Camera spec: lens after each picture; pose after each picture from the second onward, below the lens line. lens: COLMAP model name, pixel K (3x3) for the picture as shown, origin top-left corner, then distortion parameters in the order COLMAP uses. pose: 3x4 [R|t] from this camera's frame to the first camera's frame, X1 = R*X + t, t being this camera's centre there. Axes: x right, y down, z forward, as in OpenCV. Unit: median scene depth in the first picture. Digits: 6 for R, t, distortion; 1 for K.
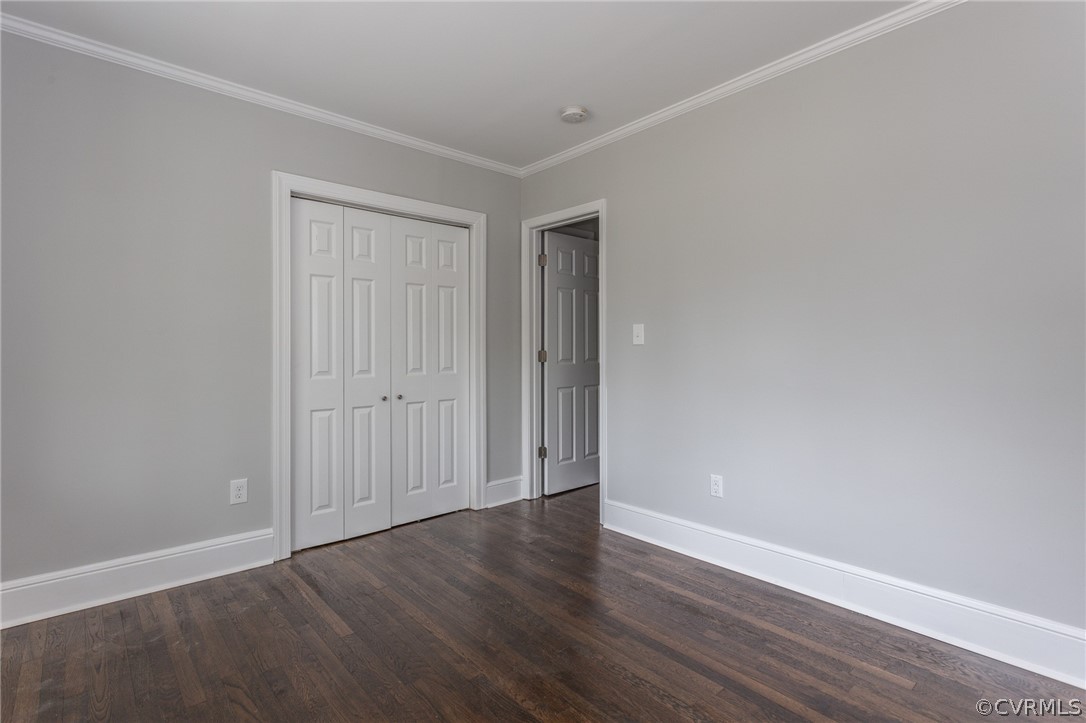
lens RADIAL K [[520.5, 0, 543.9], [0, 520.5, 366.8], [0, 0, 1]] dist [0.001700, 0.000109]
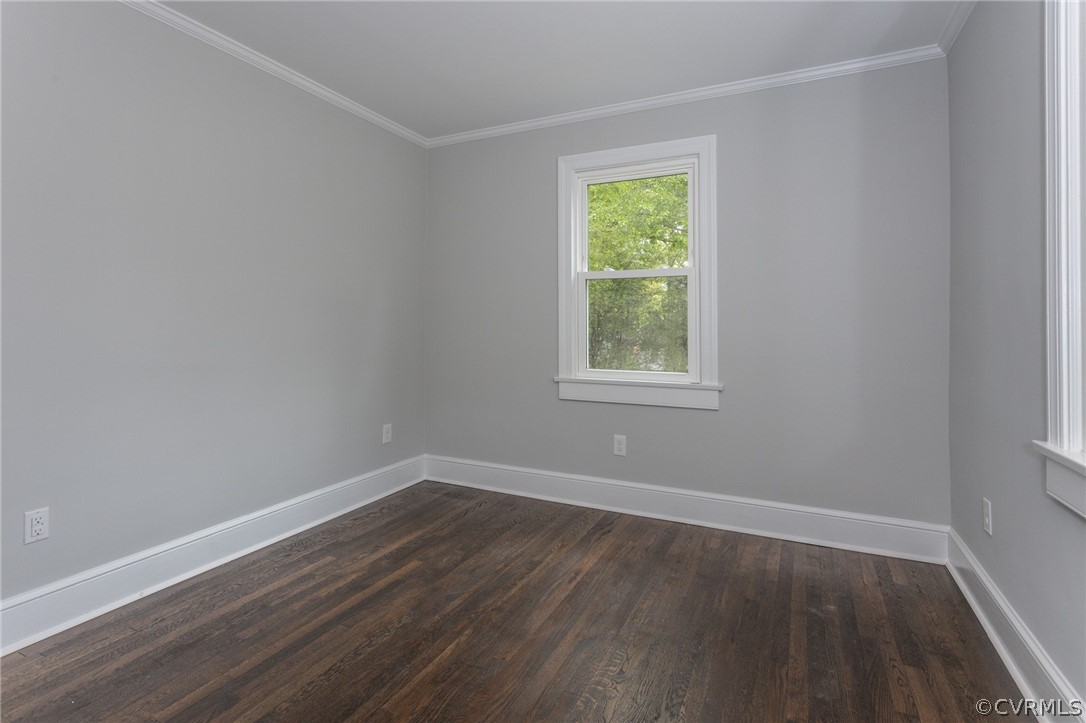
lens RADIAL K [[525.3, 0, 543.9], [0, 525.3, 324.6], [0, 0, 1]] dist [0.001360, 0.000056]
pose [[-0.383054, 0.001493, 0.923725, -0.771176], [0.029261, 0.999516, 0.010518, -0.028856], [-0.923262, 0.031058, -0.382913, 0.887269]]
